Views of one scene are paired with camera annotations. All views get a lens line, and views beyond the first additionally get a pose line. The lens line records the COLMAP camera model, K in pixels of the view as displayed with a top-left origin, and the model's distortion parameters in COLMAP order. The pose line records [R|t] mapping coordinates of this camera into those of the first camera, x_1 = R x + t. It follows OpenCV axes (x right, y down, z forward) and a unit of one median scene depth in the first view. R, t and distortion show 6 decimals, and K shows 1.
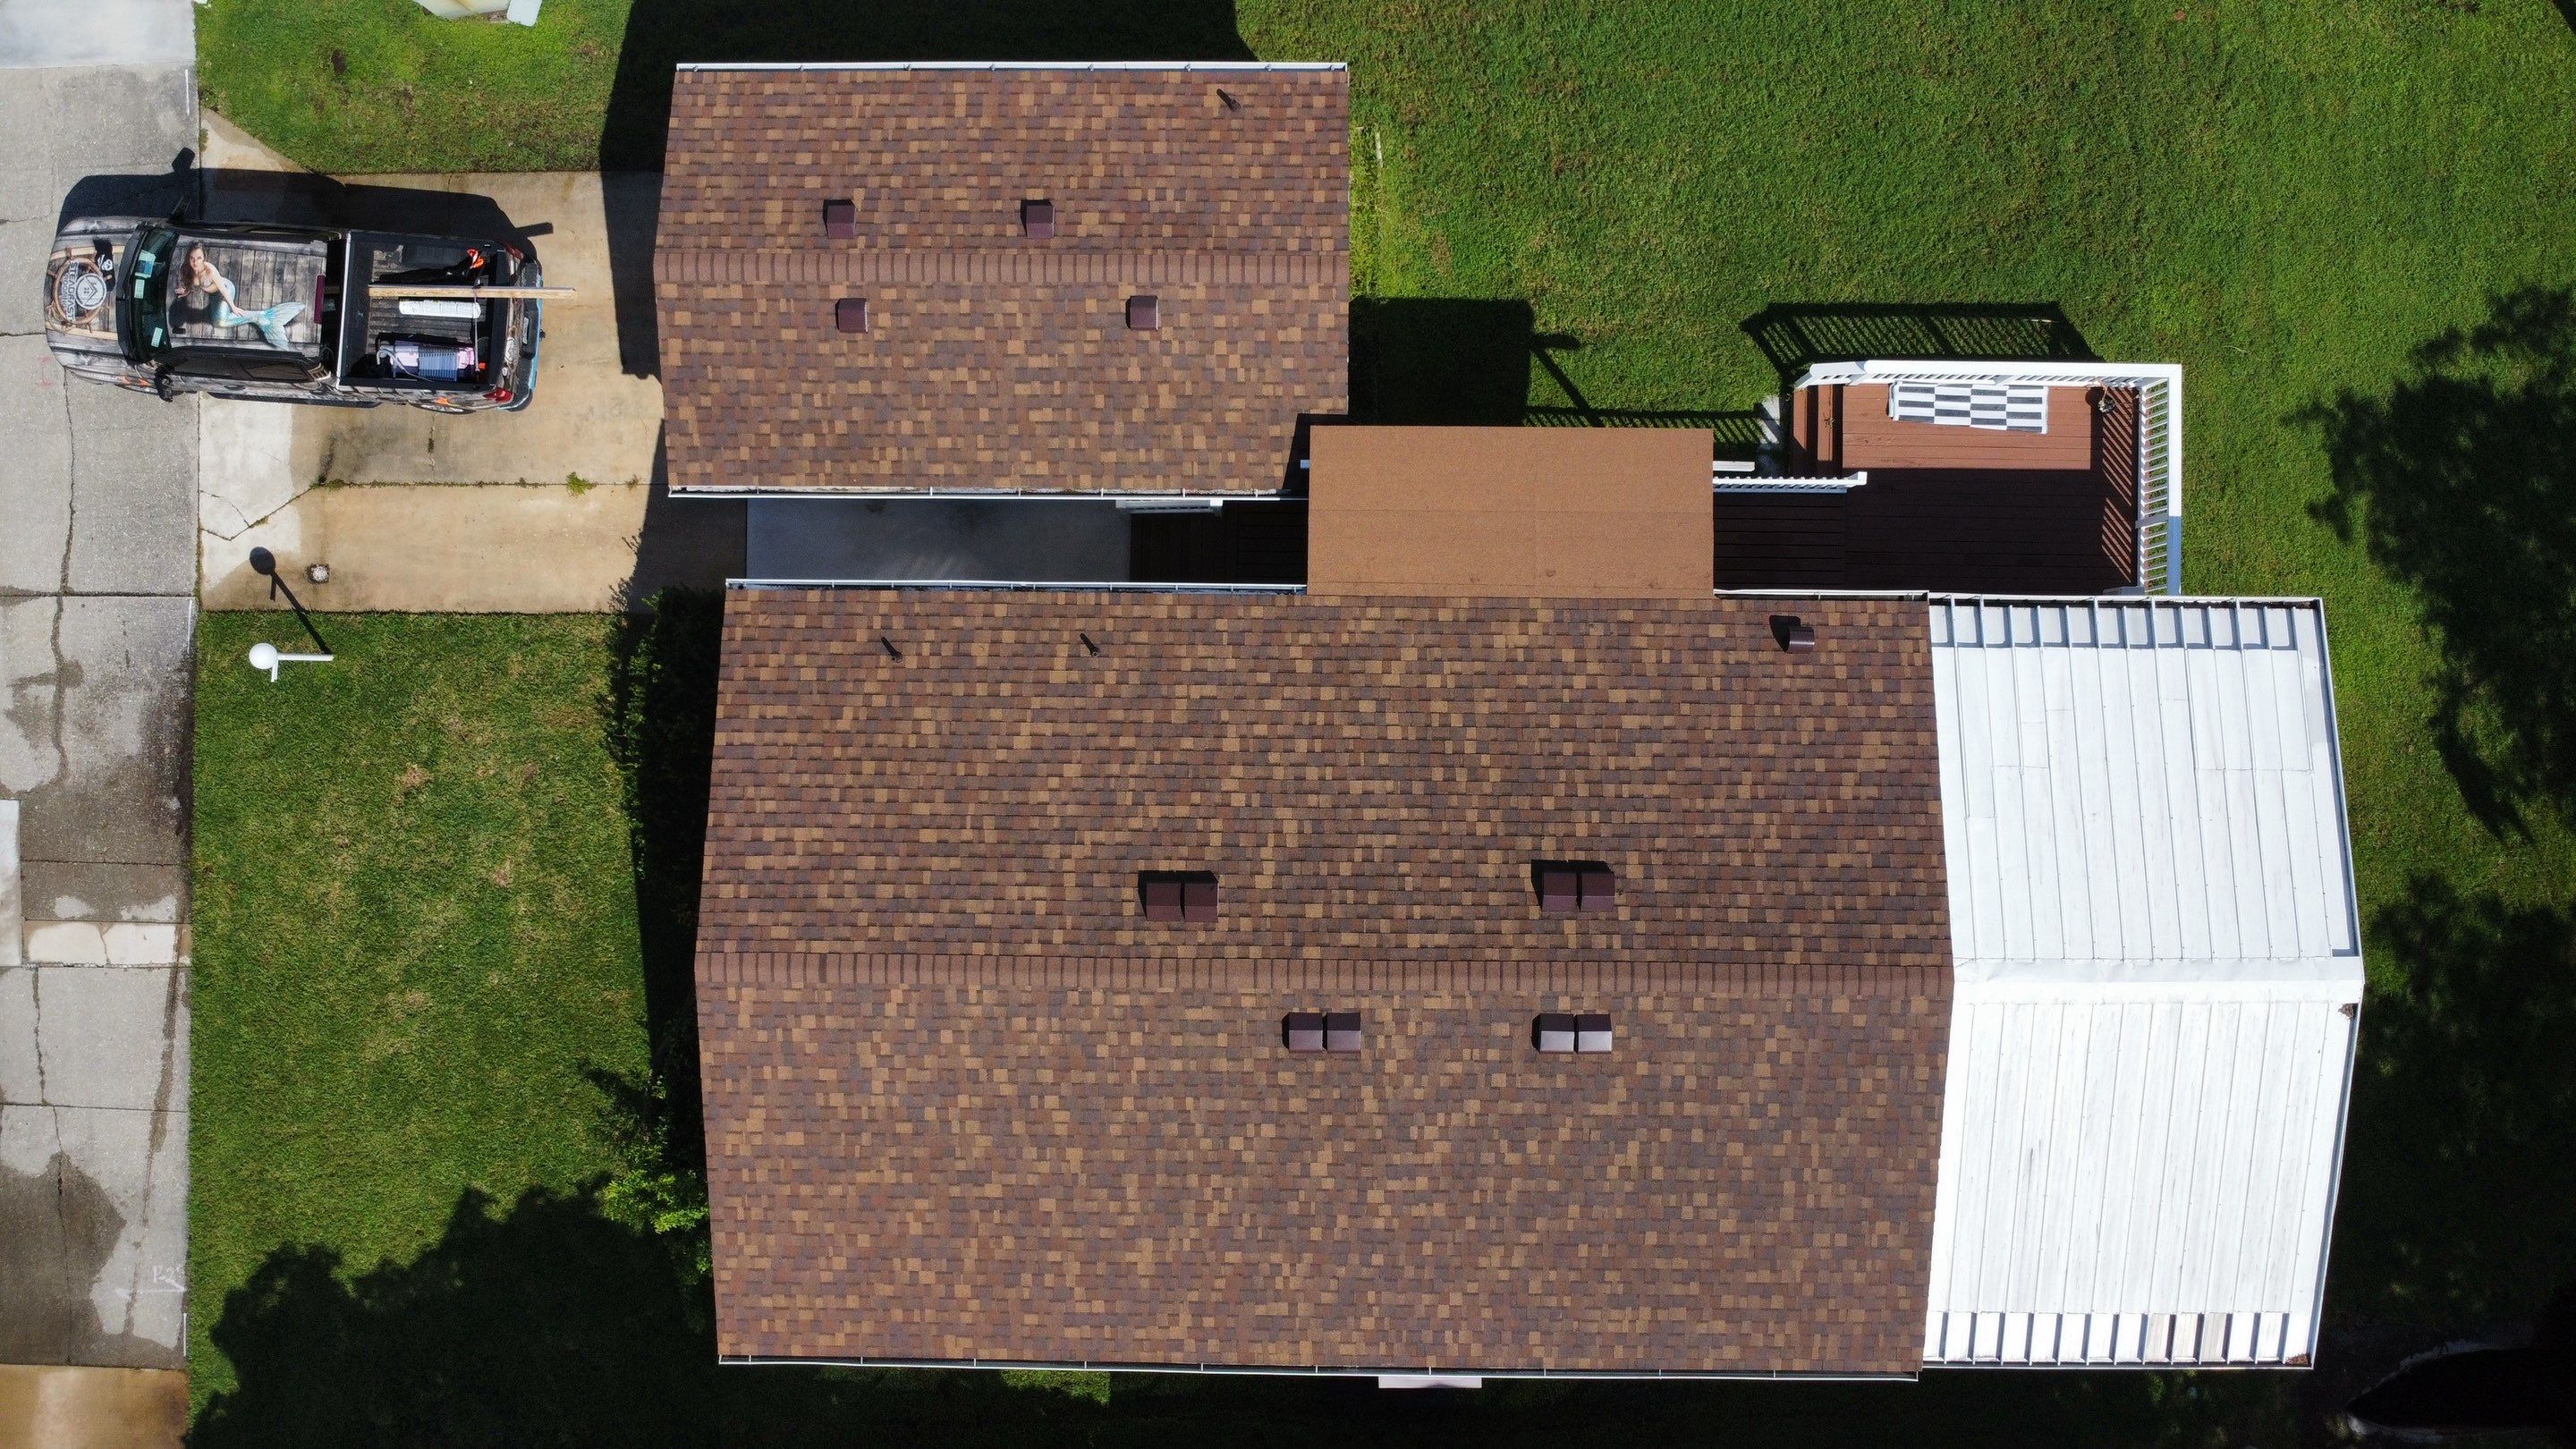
lens RADIAL K [[1867.0, 0, 1279.9], [0, 1867.0, 717.7], [0, 0, 1]] dist [-0.025247, -0.013467]
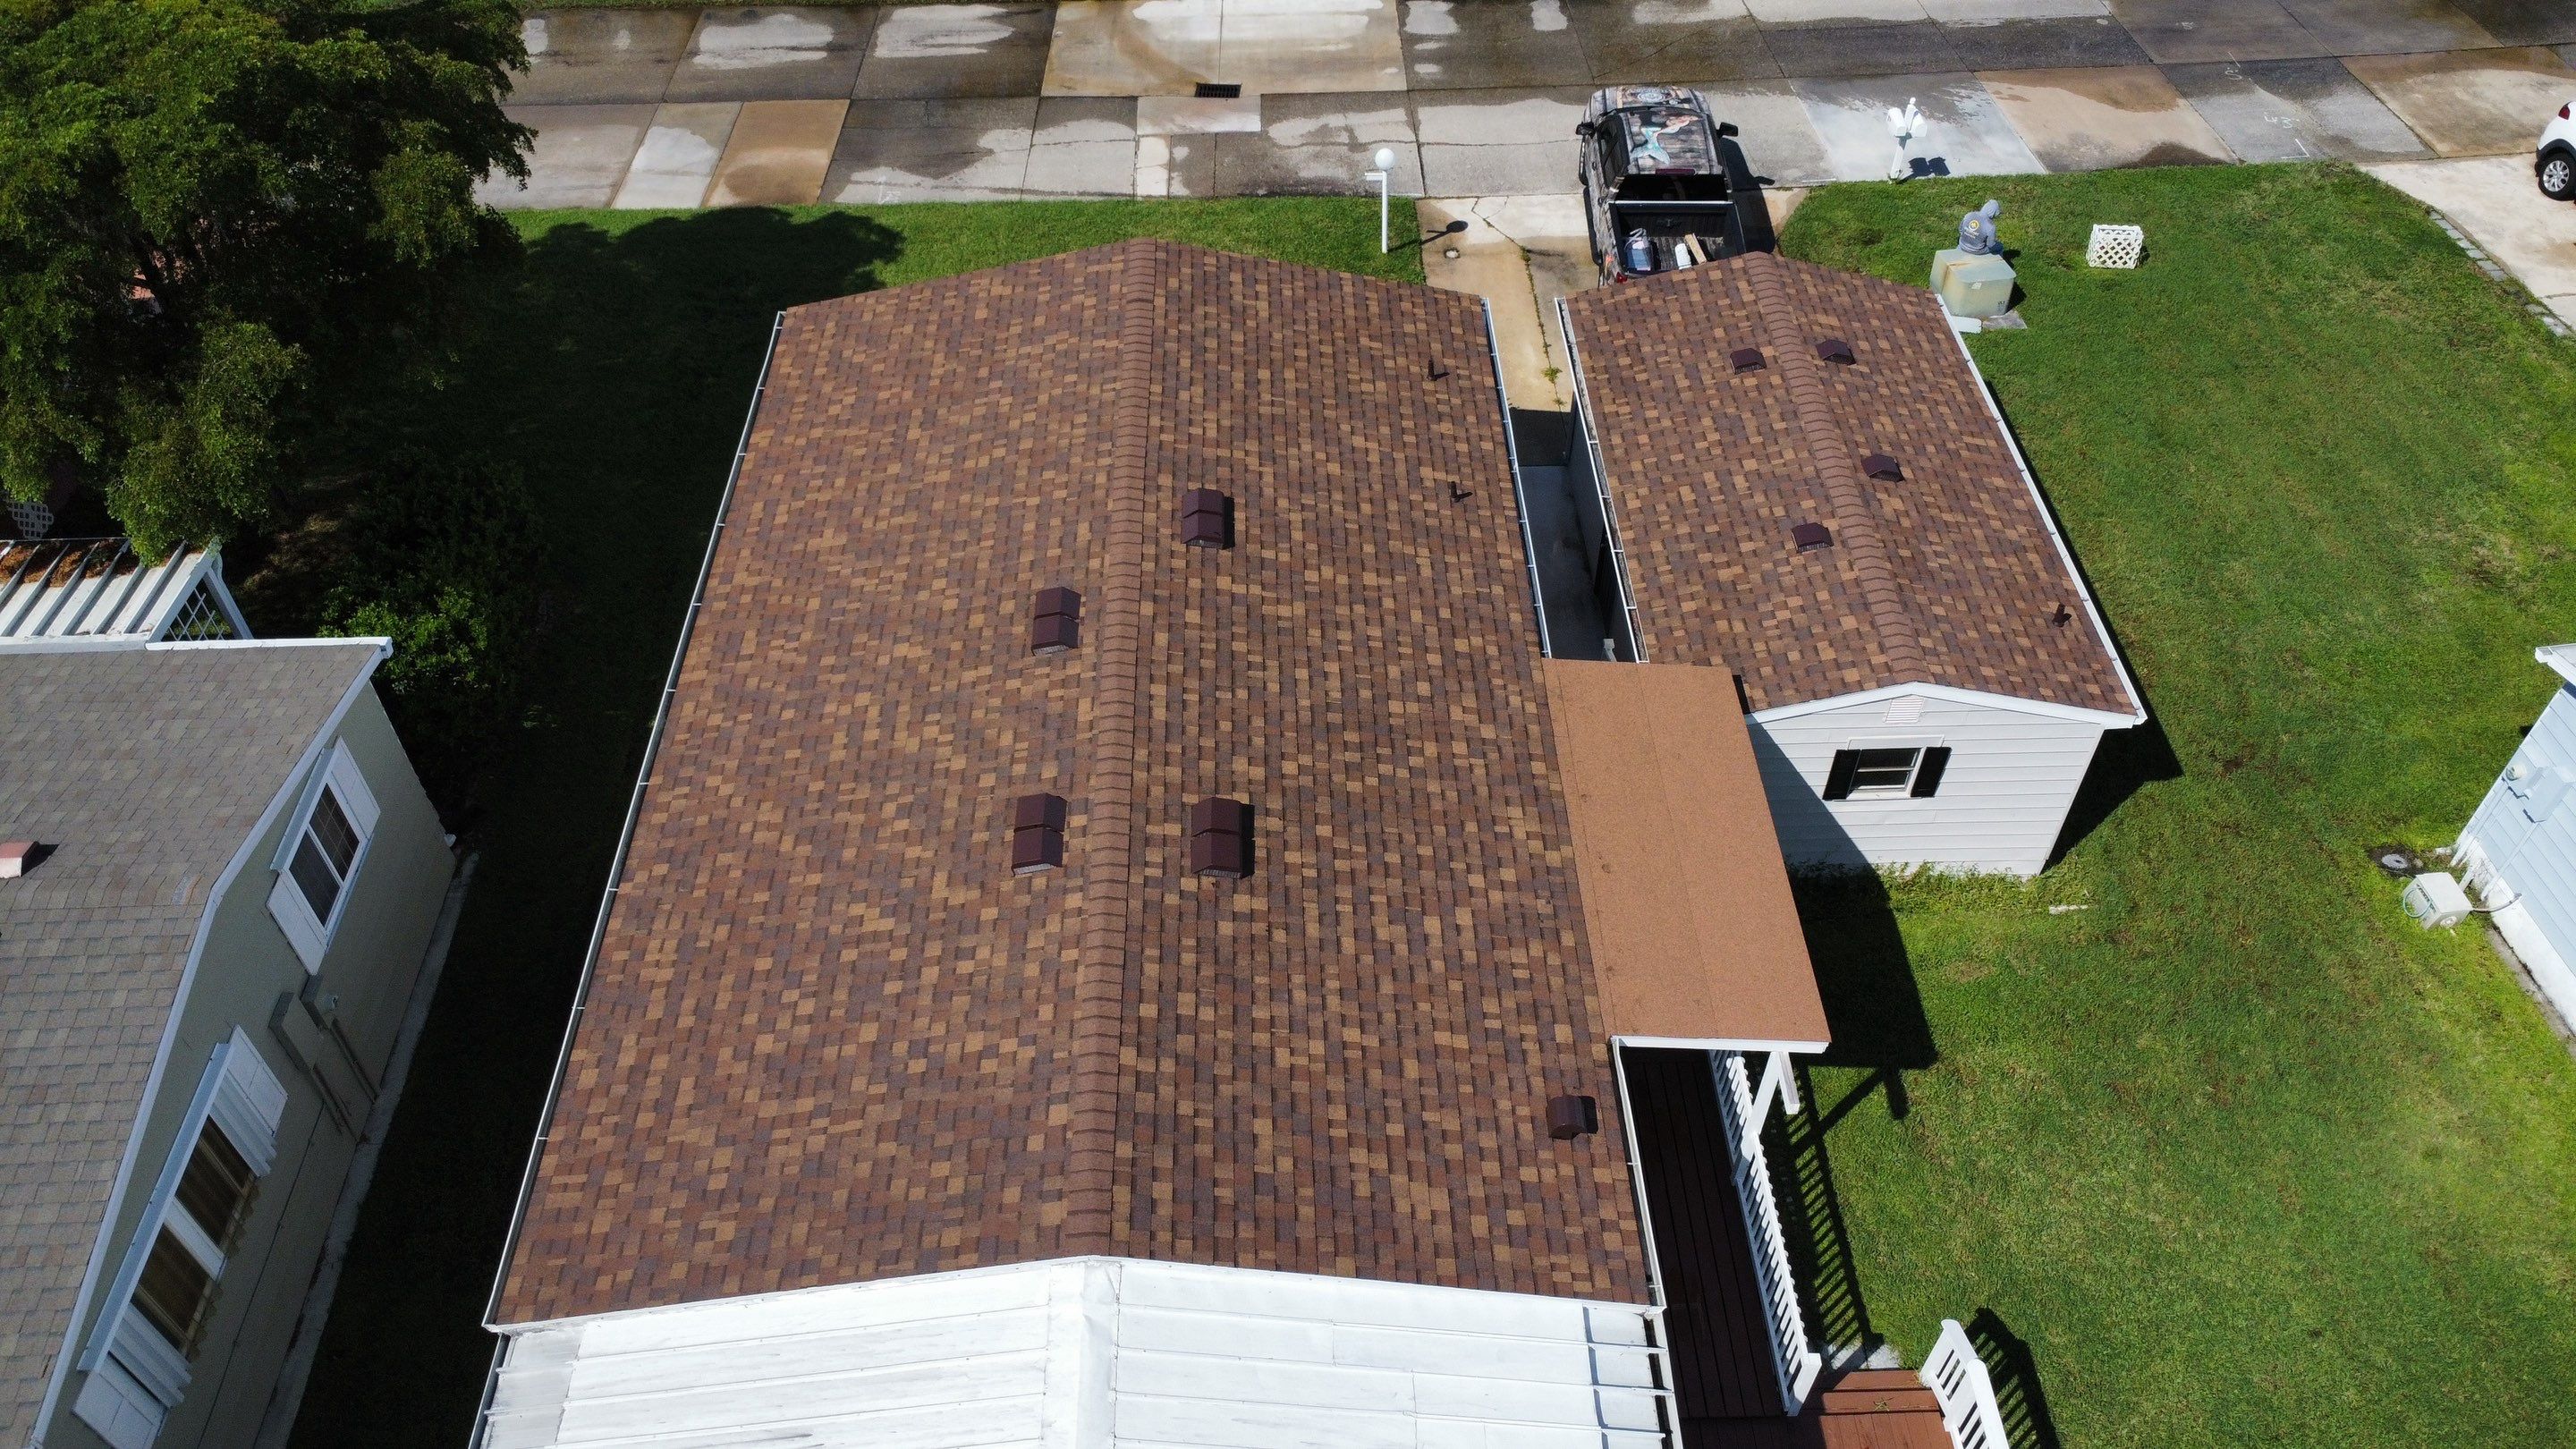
lens RADIAL K [[1867.0, 0, 1280.4], [0, 1867.0, 723.5], [0, 0, 1]] dist [-0.025247, -0.013467]
pose [[0.031621, 0.726798, -0.686124, 0.651338], [-0.999392, 0.033079, -0.011018, 0.070531], [0.014688, 0.686055, 0.727402, 0.370245]]
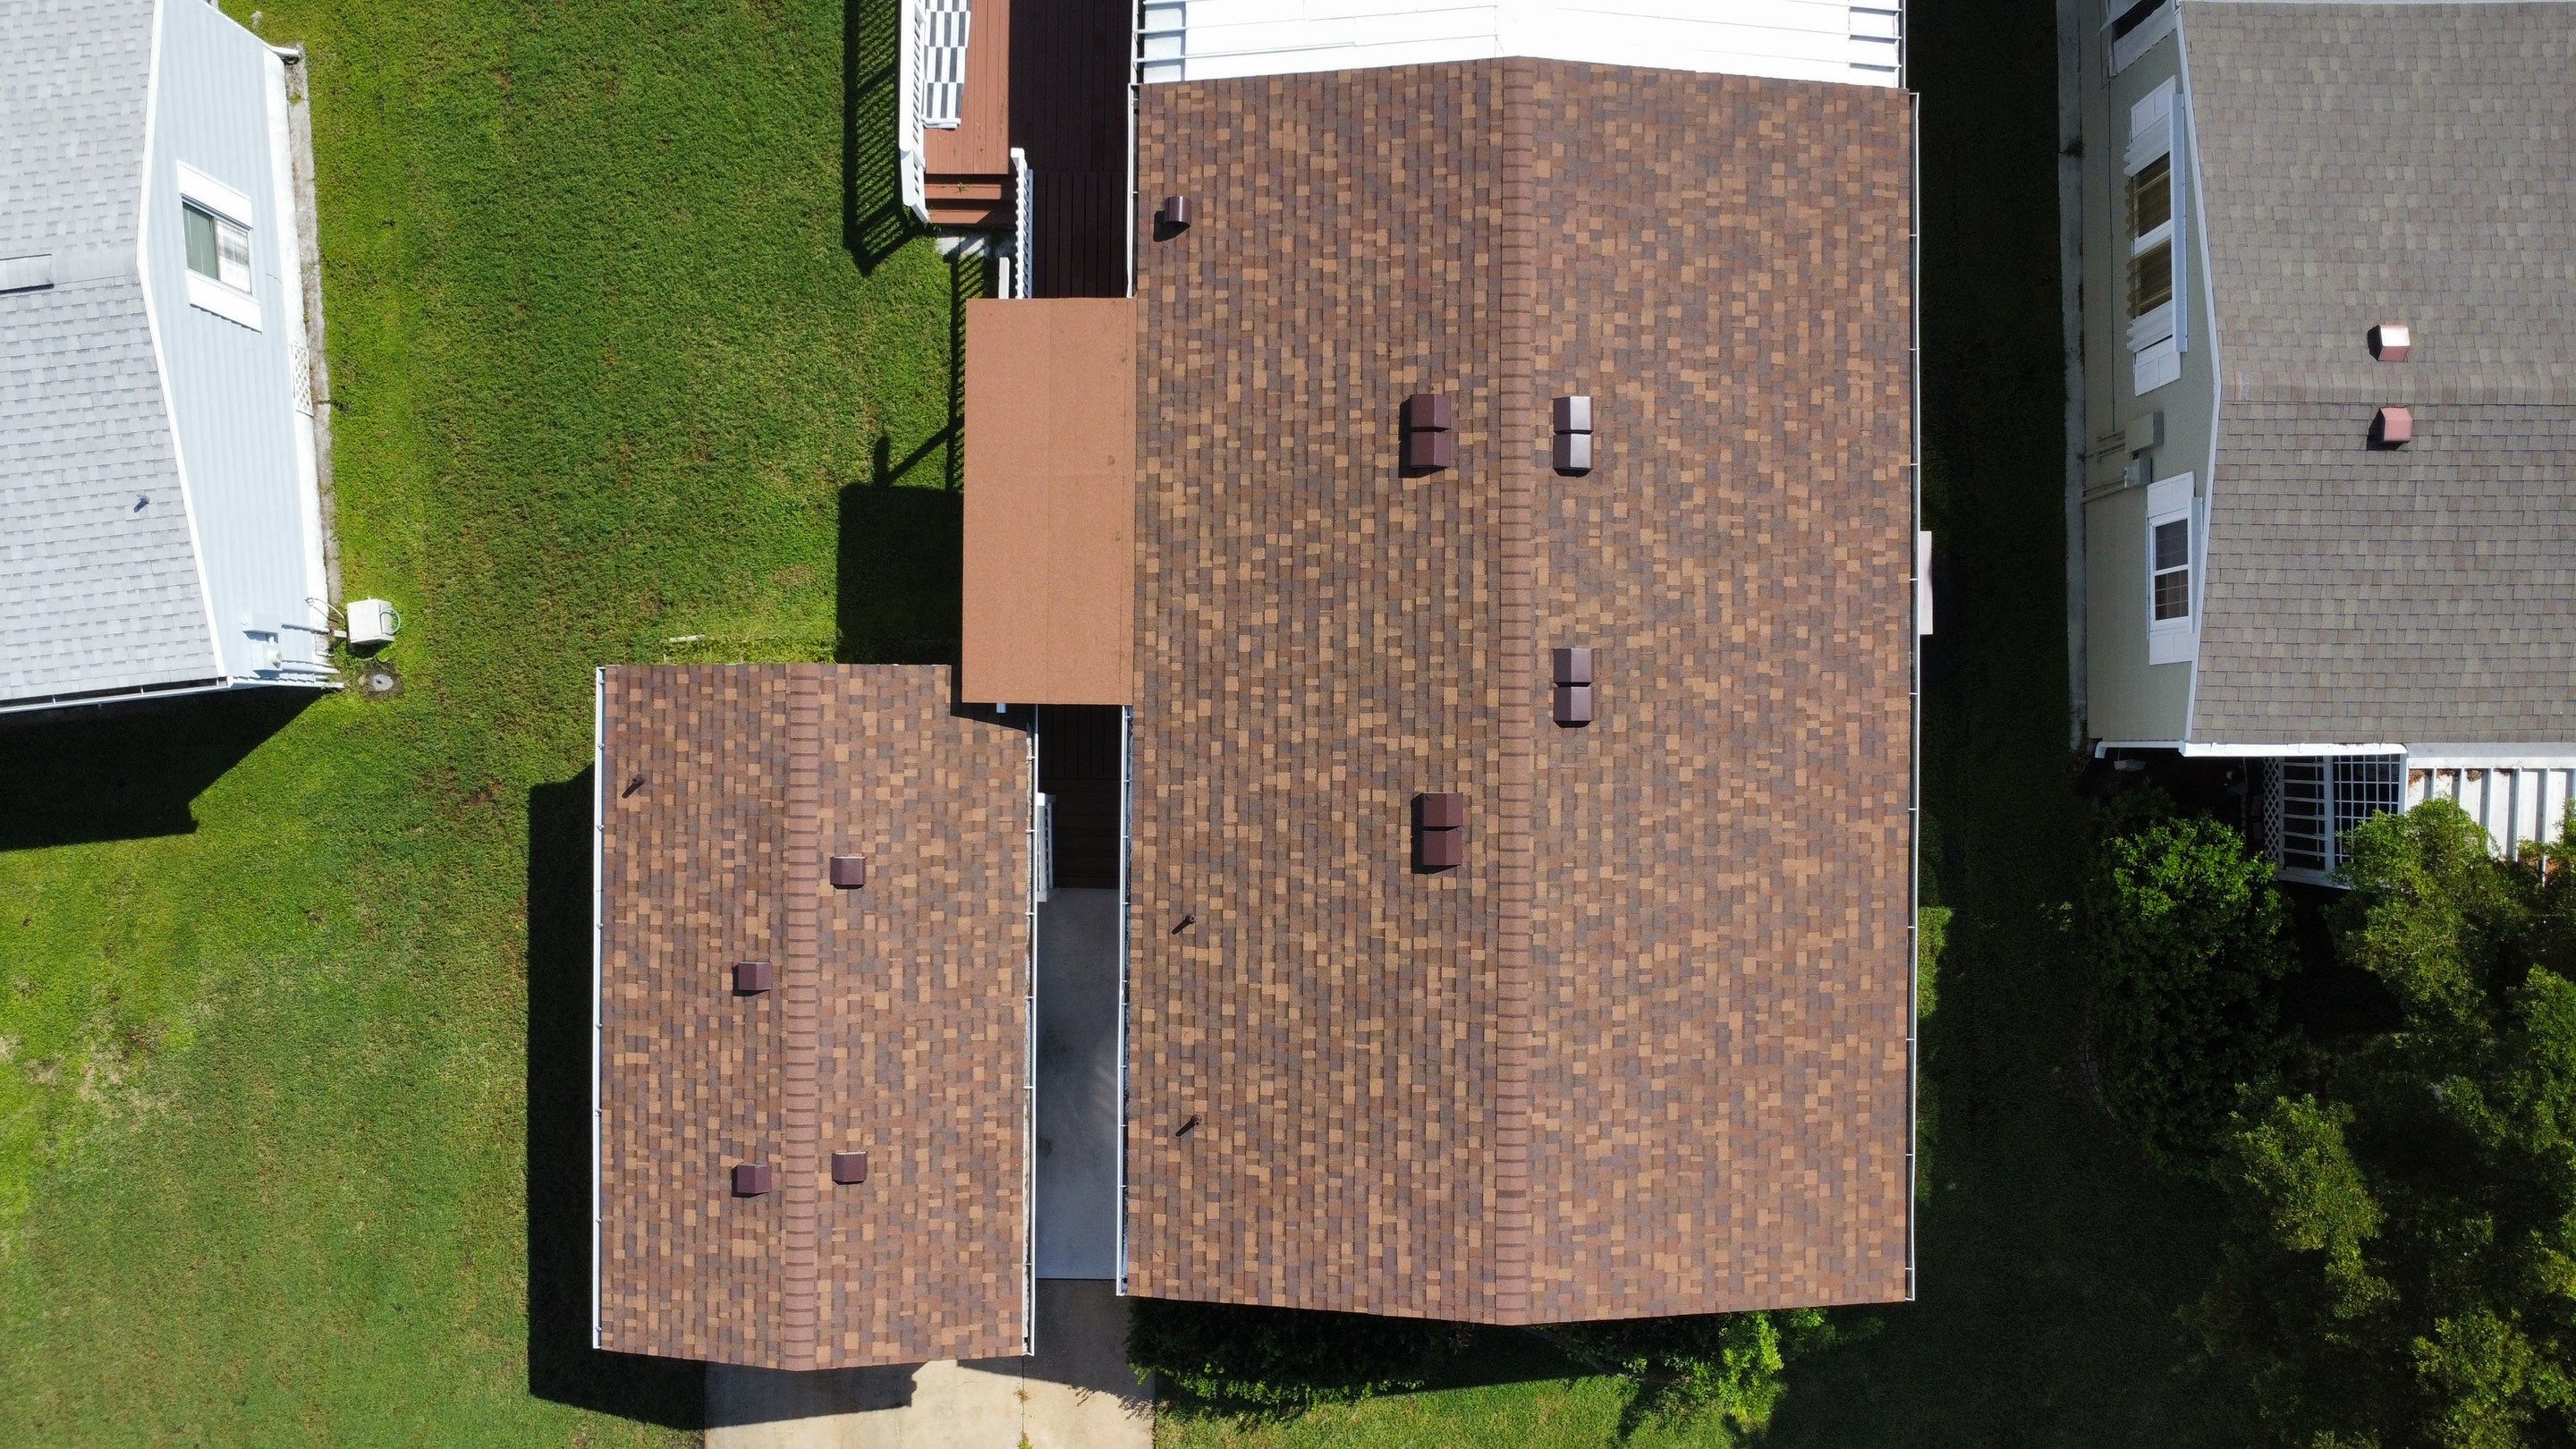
lens RADIAL K [[1867.0, 0, 1278.7], [0, 1867.0, 718.6], [0, 0, 1]] dist [-0.025247, -0.013467]
pose [[-0.002043, -0.999645, 0.026561, -0.019296], [0.999995, -0.001978, 0.002484, 0.009264], [-0.002431, 0.026566, 0.999644, 0.008863]]
